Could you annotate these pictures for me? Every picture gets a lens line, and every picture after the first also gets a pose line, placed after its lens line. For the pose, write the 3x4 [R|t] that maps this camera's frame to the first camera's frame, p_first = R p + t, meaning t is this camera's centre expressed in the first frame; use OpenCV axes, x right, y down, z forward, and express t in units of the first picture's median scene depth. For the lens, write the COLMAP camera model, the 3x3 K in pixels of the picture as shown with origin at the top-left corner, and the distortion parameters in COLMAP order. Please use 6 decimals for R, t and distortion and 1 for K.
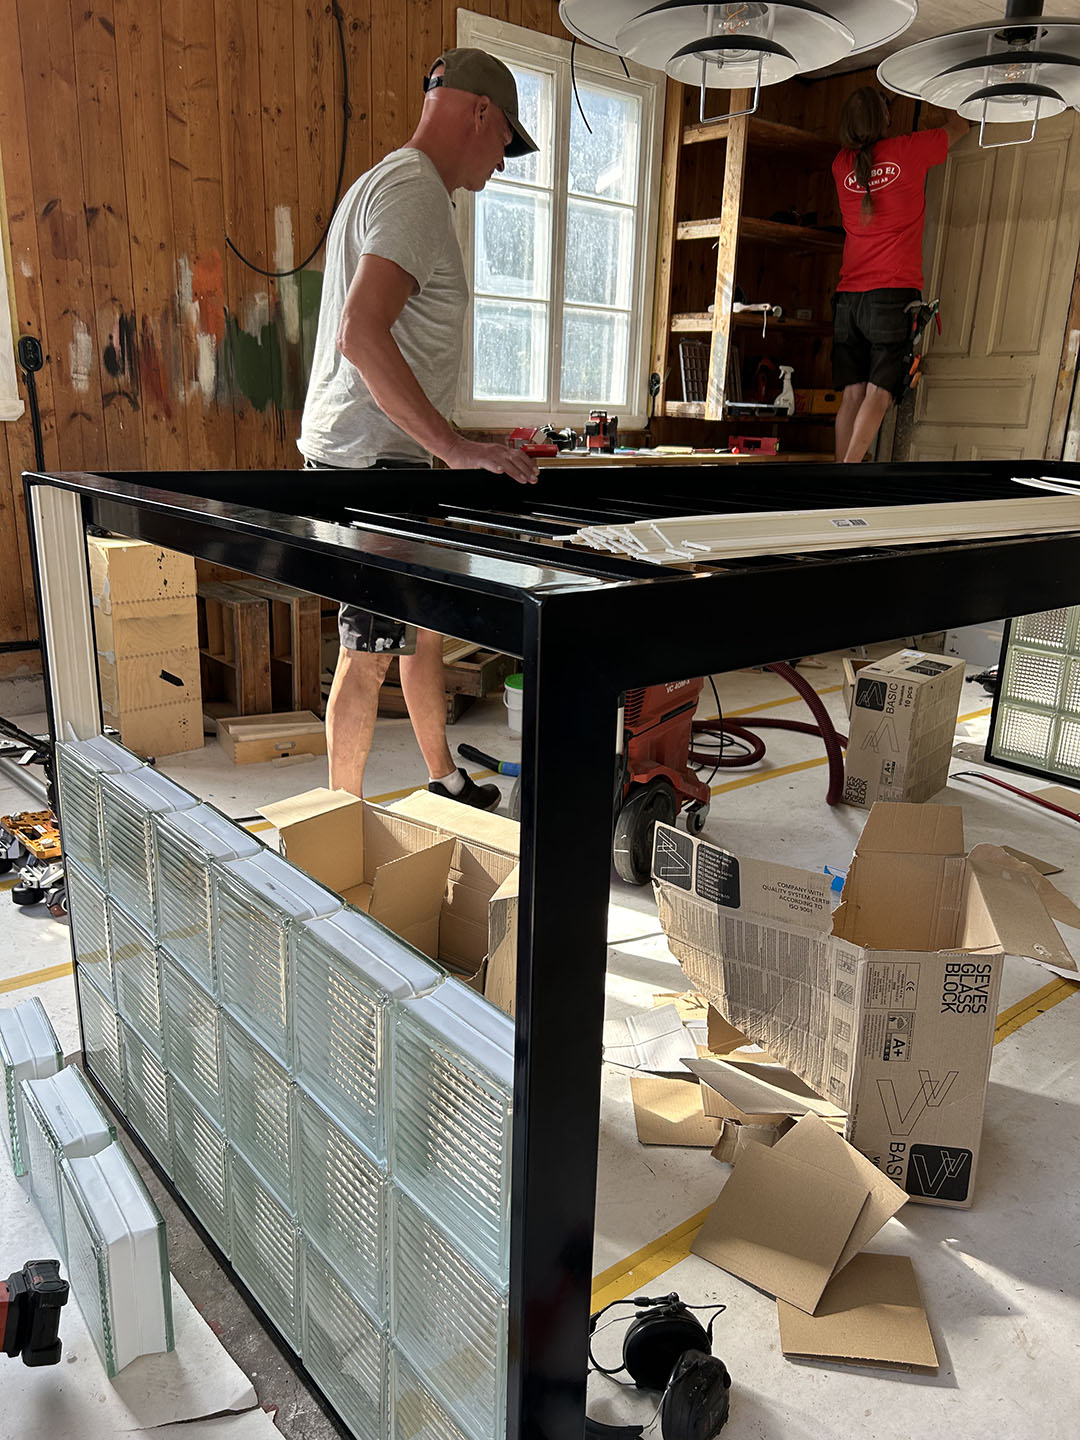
lens RADIAL K [[1091.7, 0, 539.6], [0, 1091.7, 722.8], [0, 0, 1]] dist [0.038201, -0.014062]
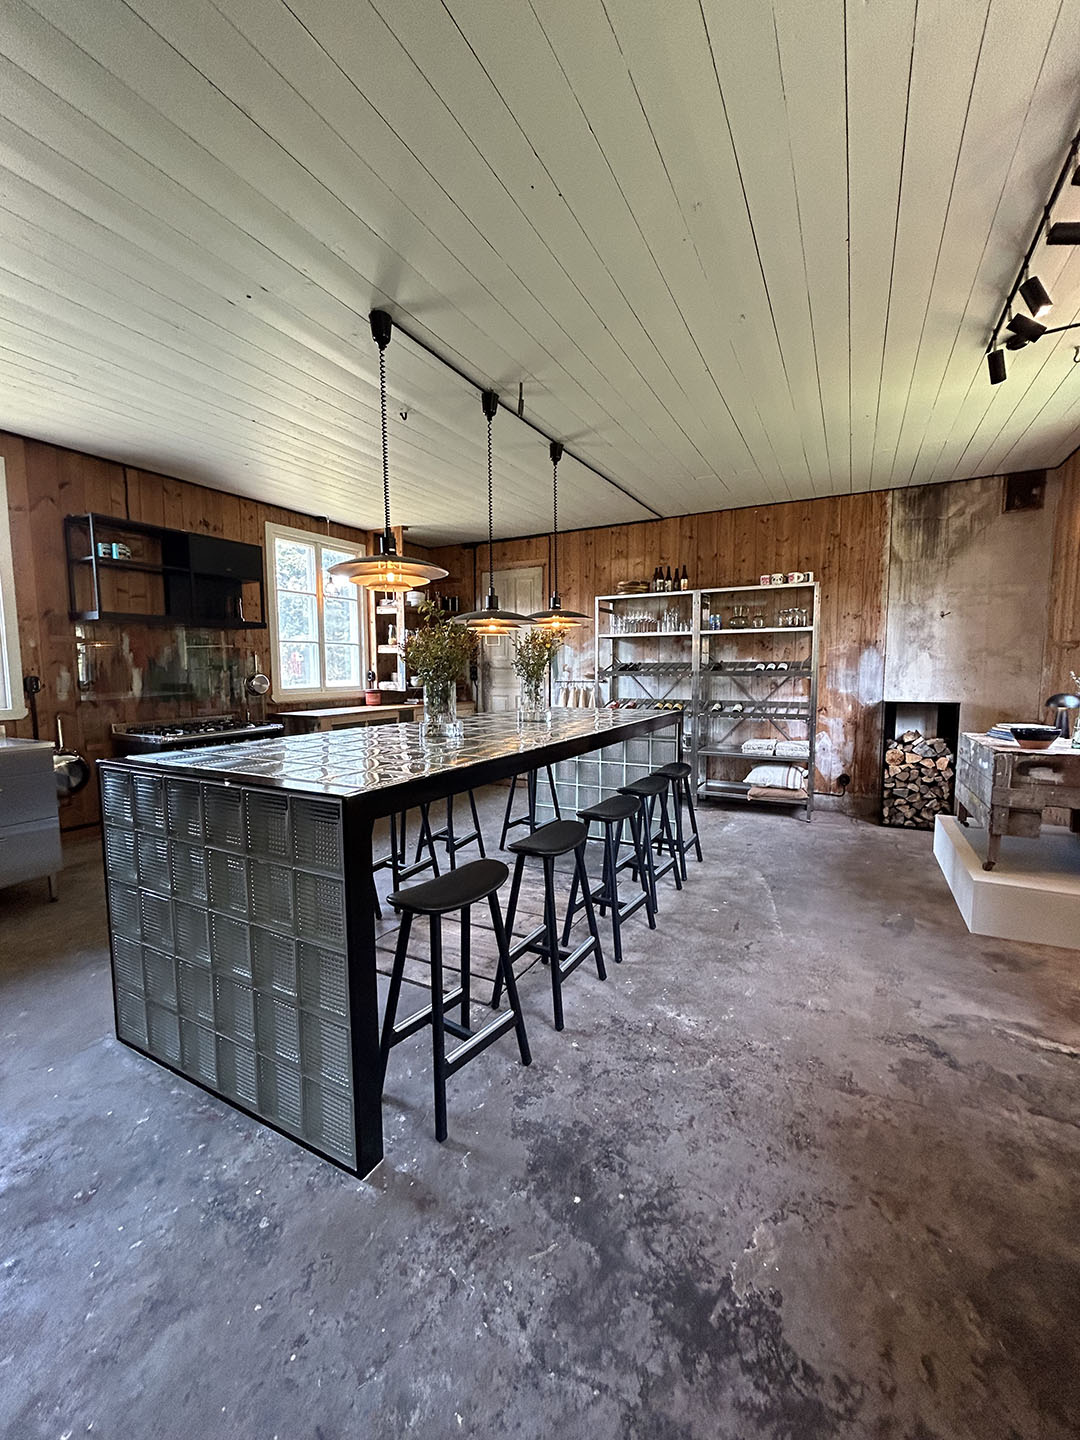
lens RADIAL K [[577.3, 0, 541.0], [0, 577.3, 724.4], [0, 0, 1]] dist [0.000542, 0.000022]
pose [[0.926747, -0.069034, 0.369289, -0.019051], [0.134680, 0.978686, -0.155034, 0.006118], [-0.350715, 0.193413, 0.916292, -0.190814]]
